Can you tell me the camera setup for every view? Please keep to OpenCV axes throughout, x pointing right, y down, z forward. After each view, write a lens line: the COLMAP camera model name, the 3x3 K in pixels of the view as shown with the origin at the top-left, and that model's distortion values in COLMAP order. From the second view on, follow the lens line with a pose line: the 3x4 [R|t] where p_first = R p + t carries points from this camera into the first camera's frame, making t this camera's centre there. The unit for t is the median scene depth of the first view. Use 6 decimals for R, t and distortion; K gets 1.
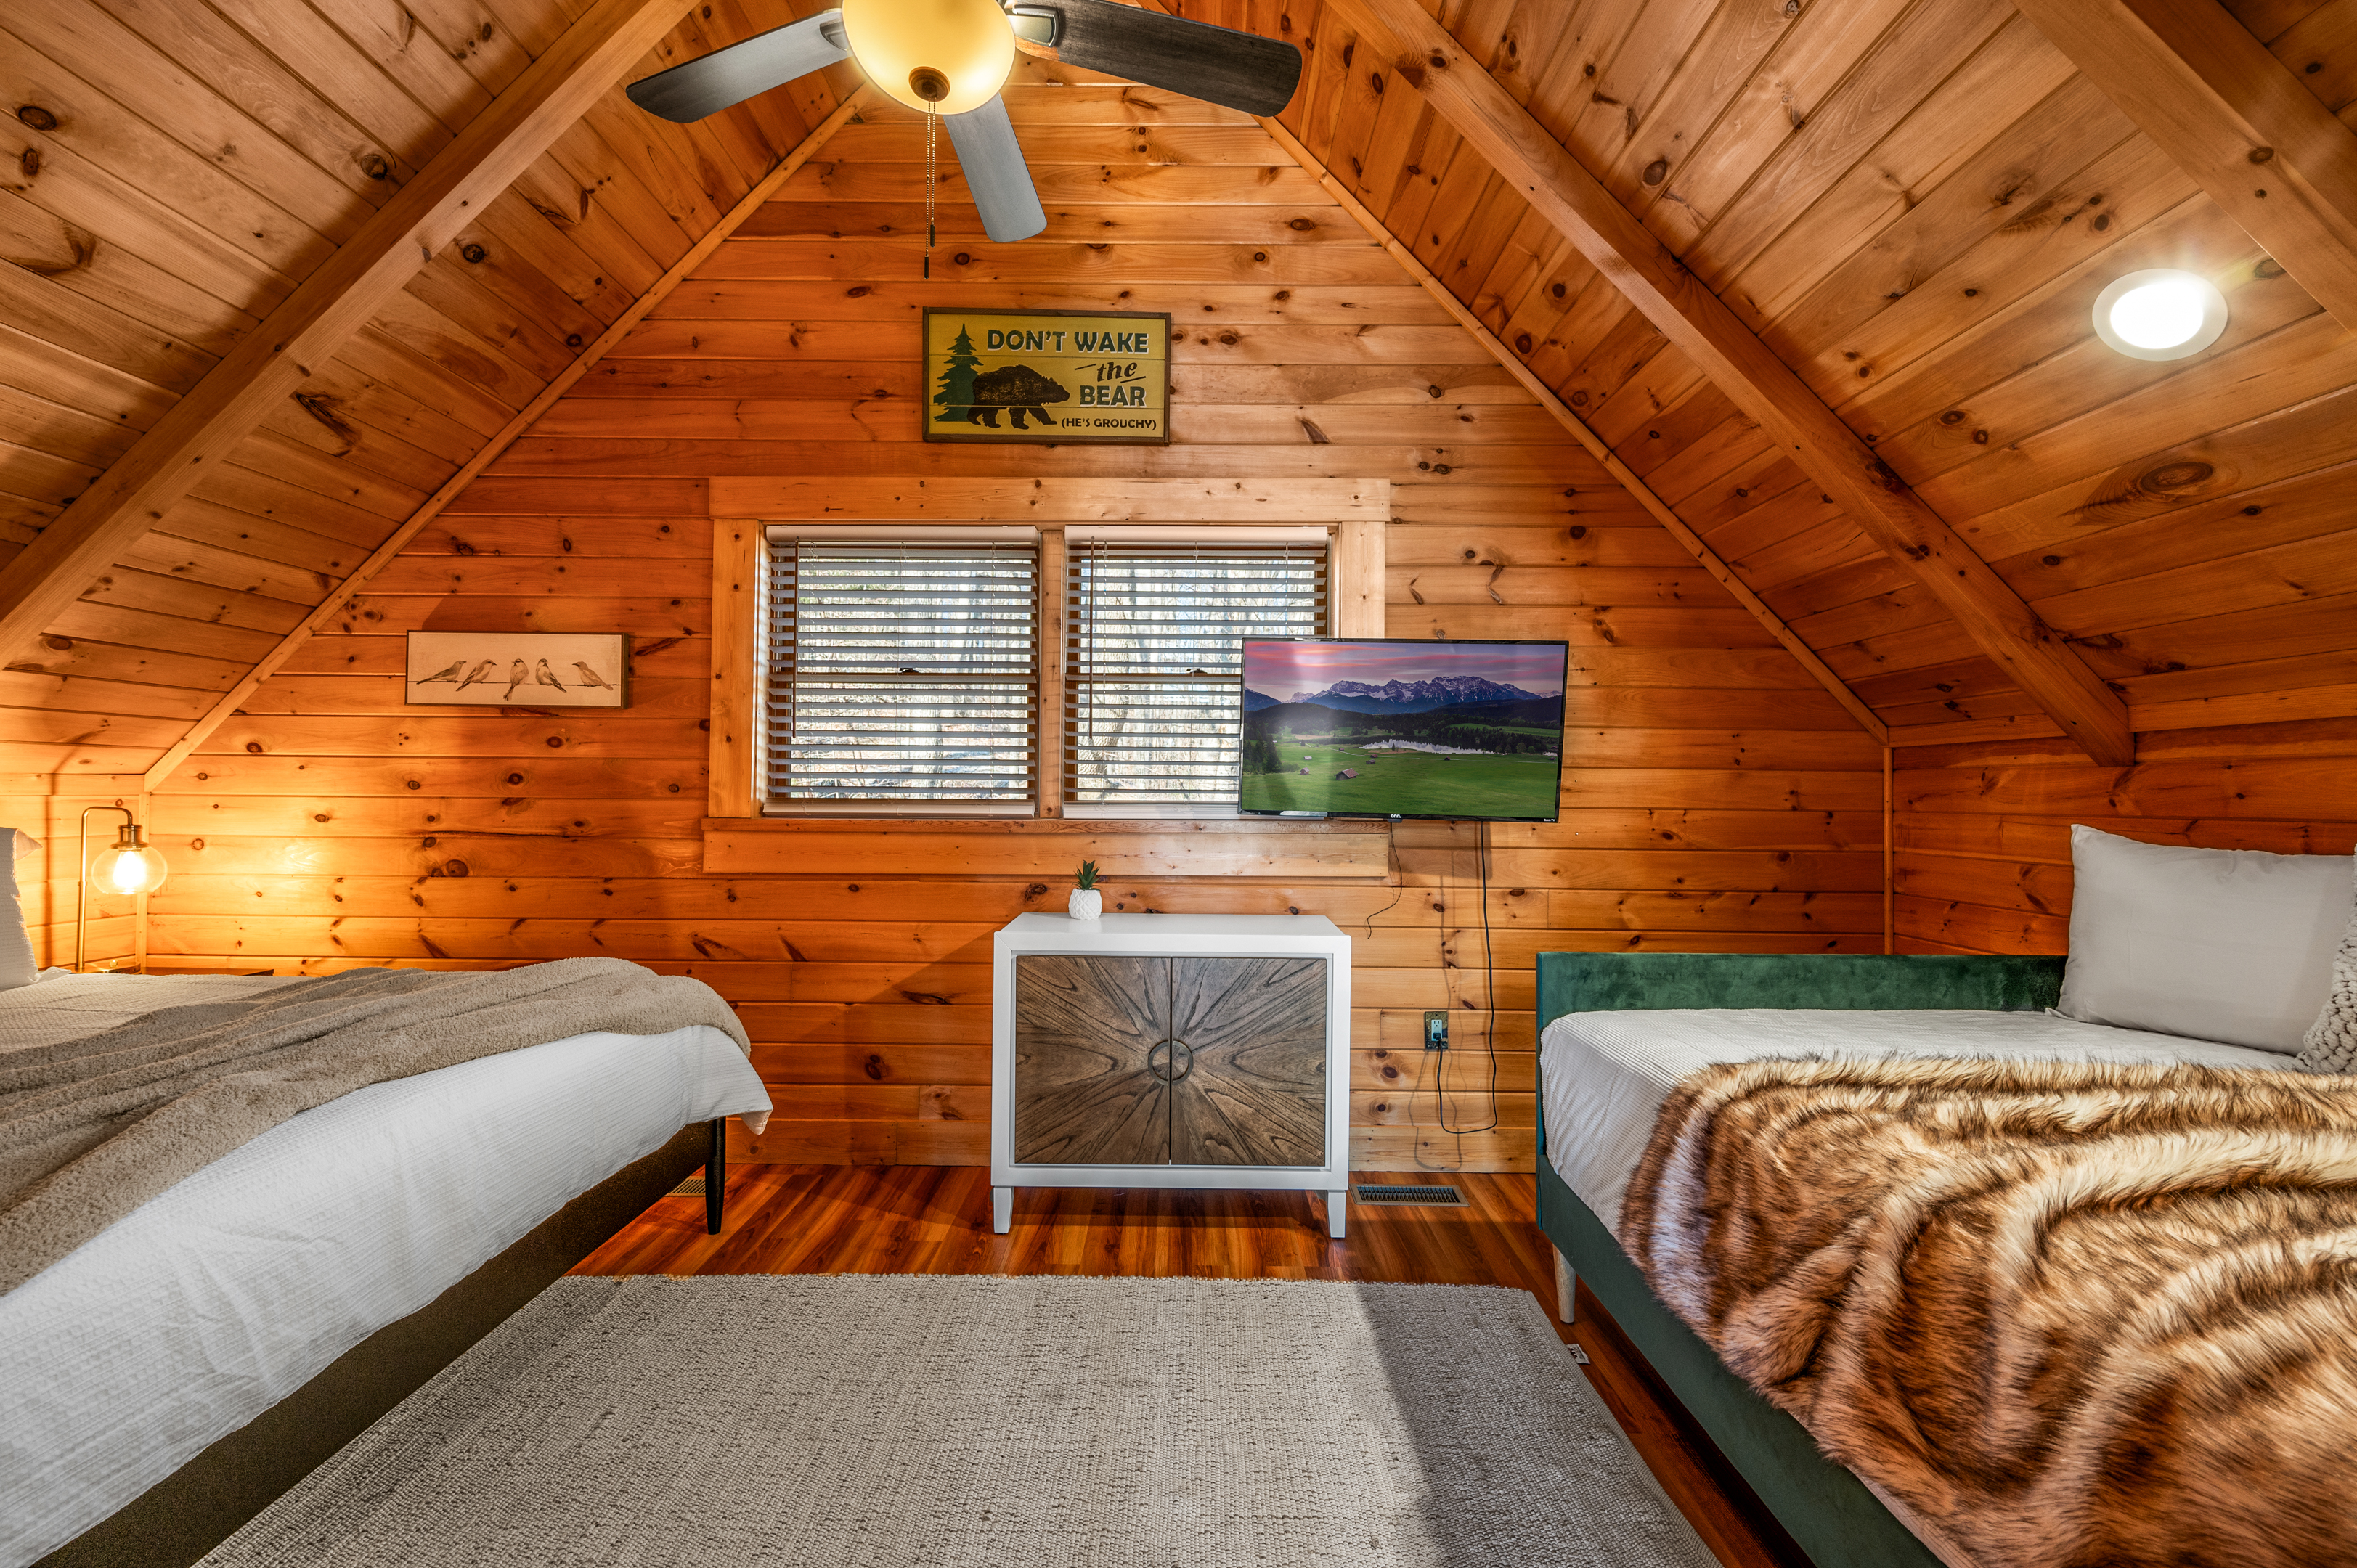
lens RADIAL K [[936.6, 0, 1174.3], [0, 936.6, 787.0], [0, 0, 1]] dist [-0.003498, -0.000617]
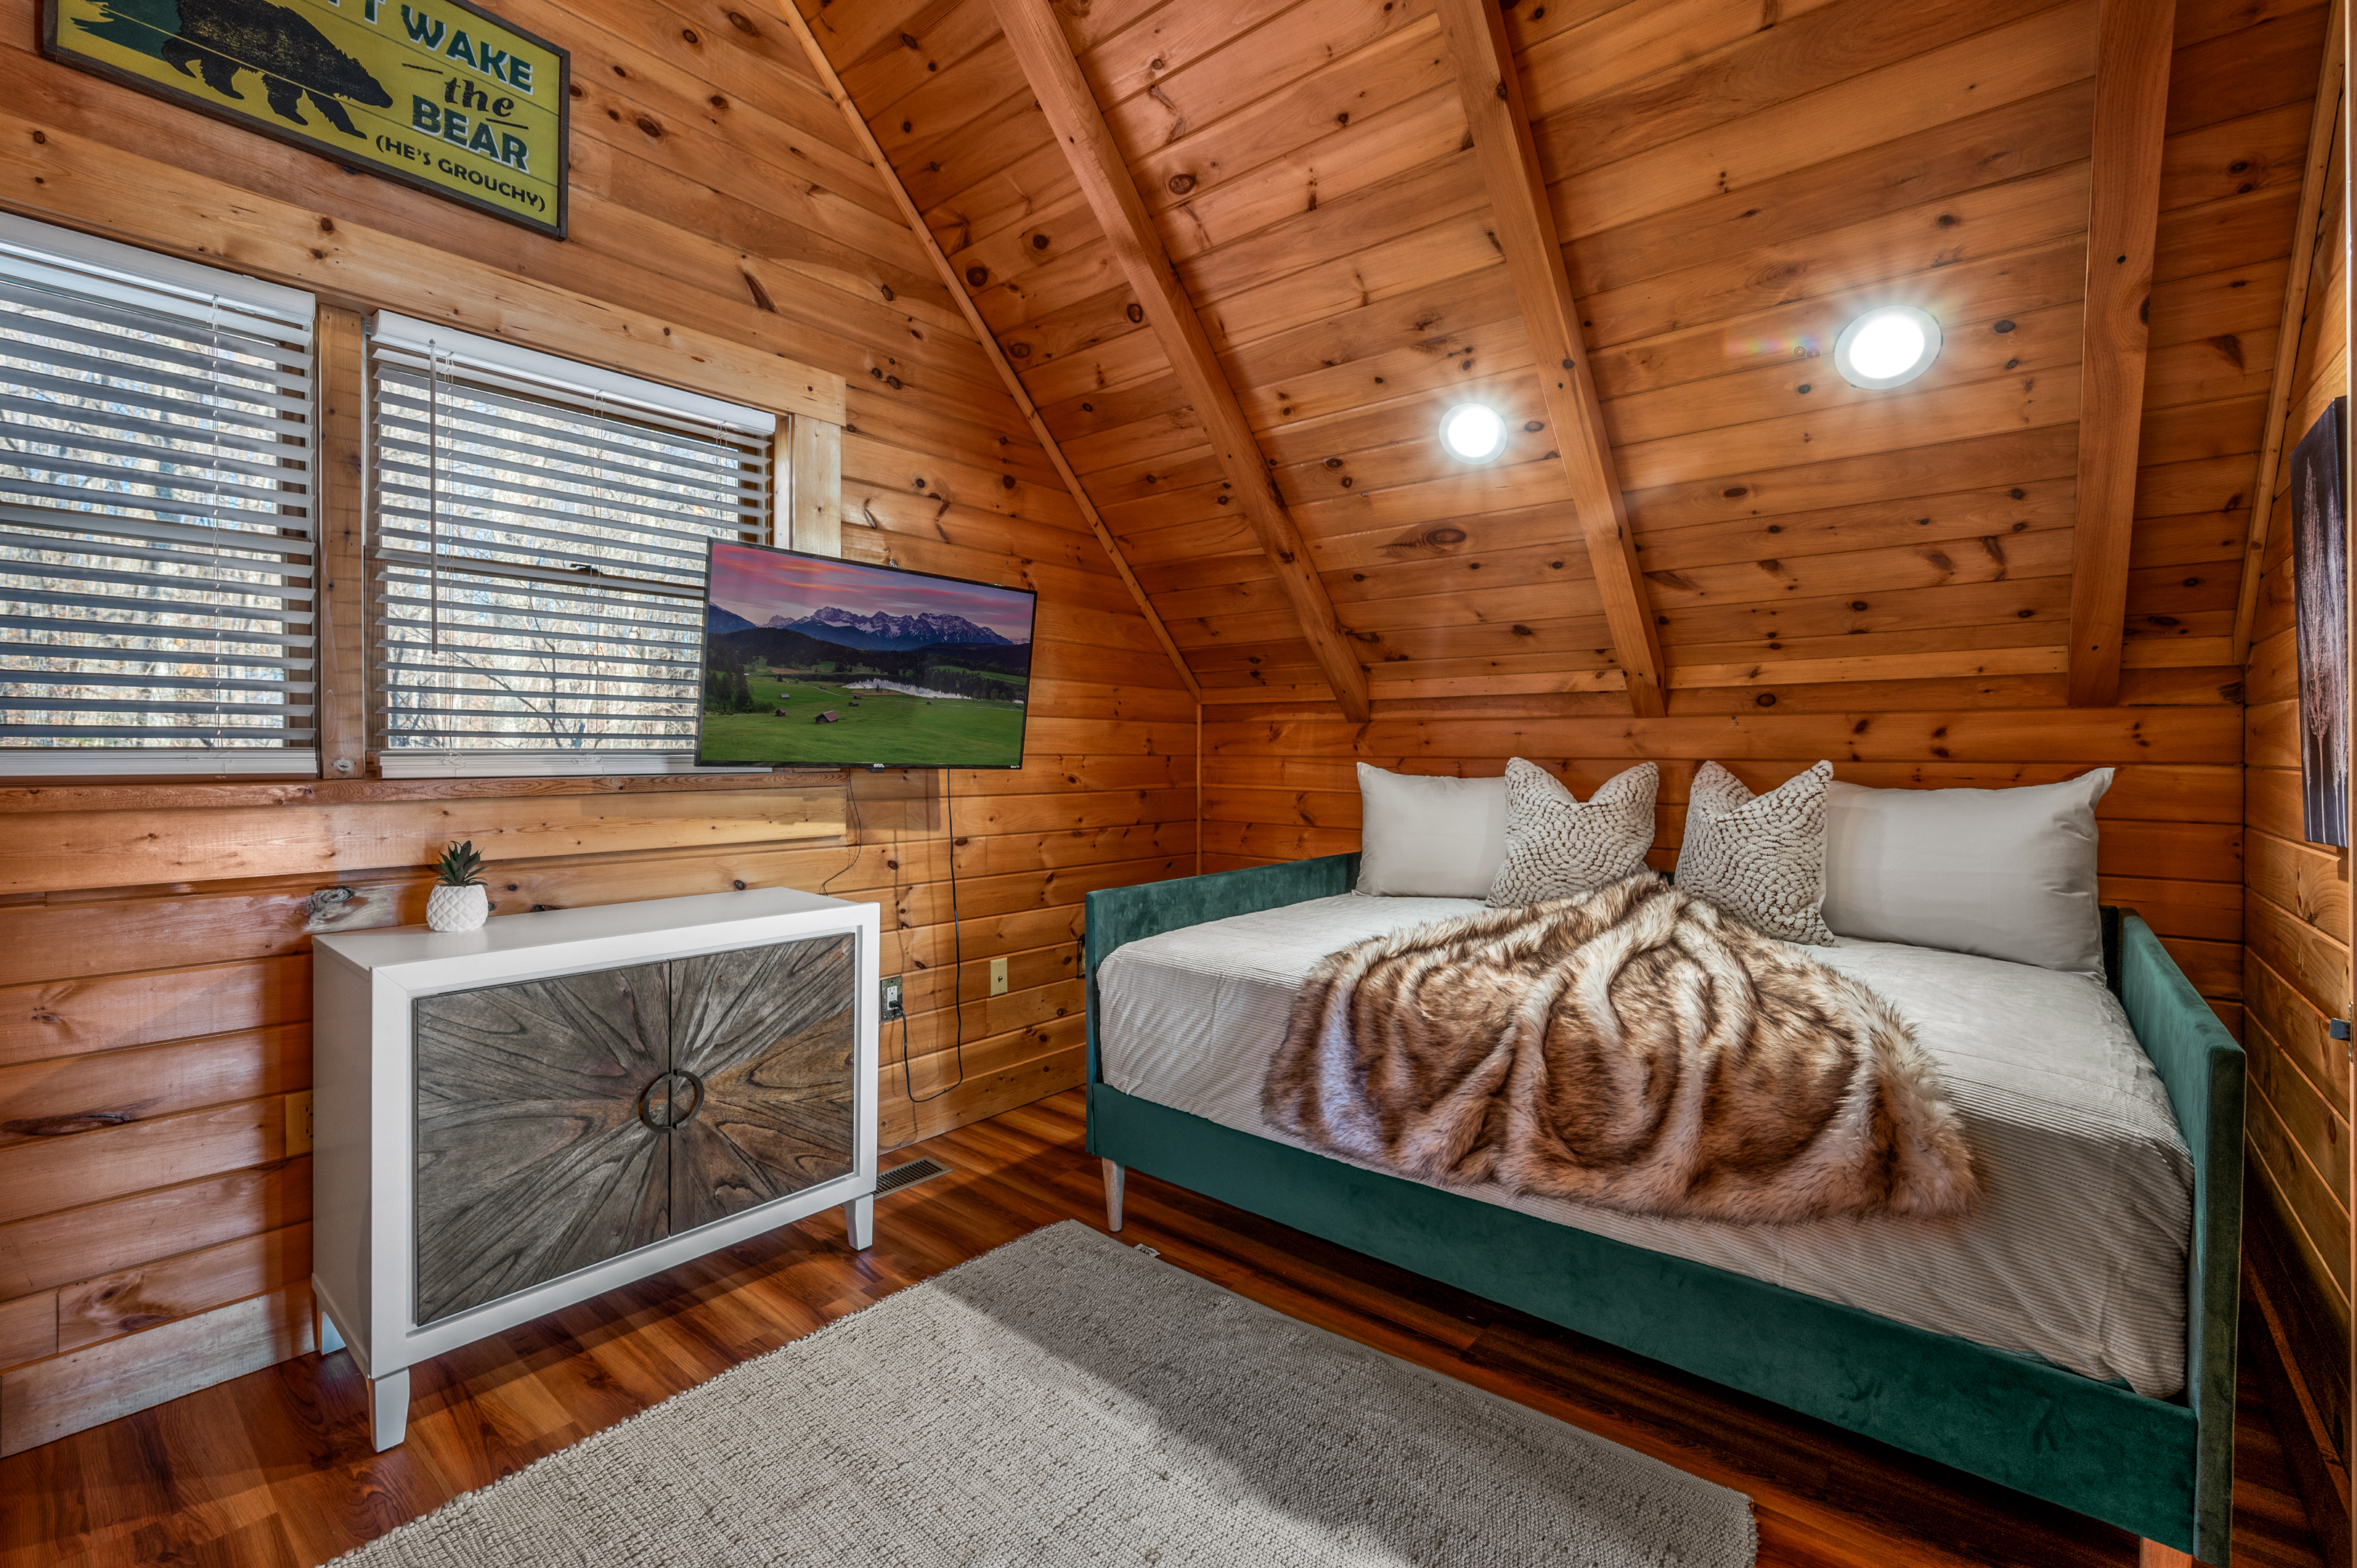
lens RADIAL K [[1019.3, 0, 1194.5], [0, 1019.3, 765.3], [0, 0, 1]] dist [0.000348, -0.000955]
pose [[0.632128, -0.017116, 0.774675, -0.362126], [-0.006181, 0.999613, 0.027129, 0.003019], [-0.774839, -0.021937, 0.631778, 0.171273]]
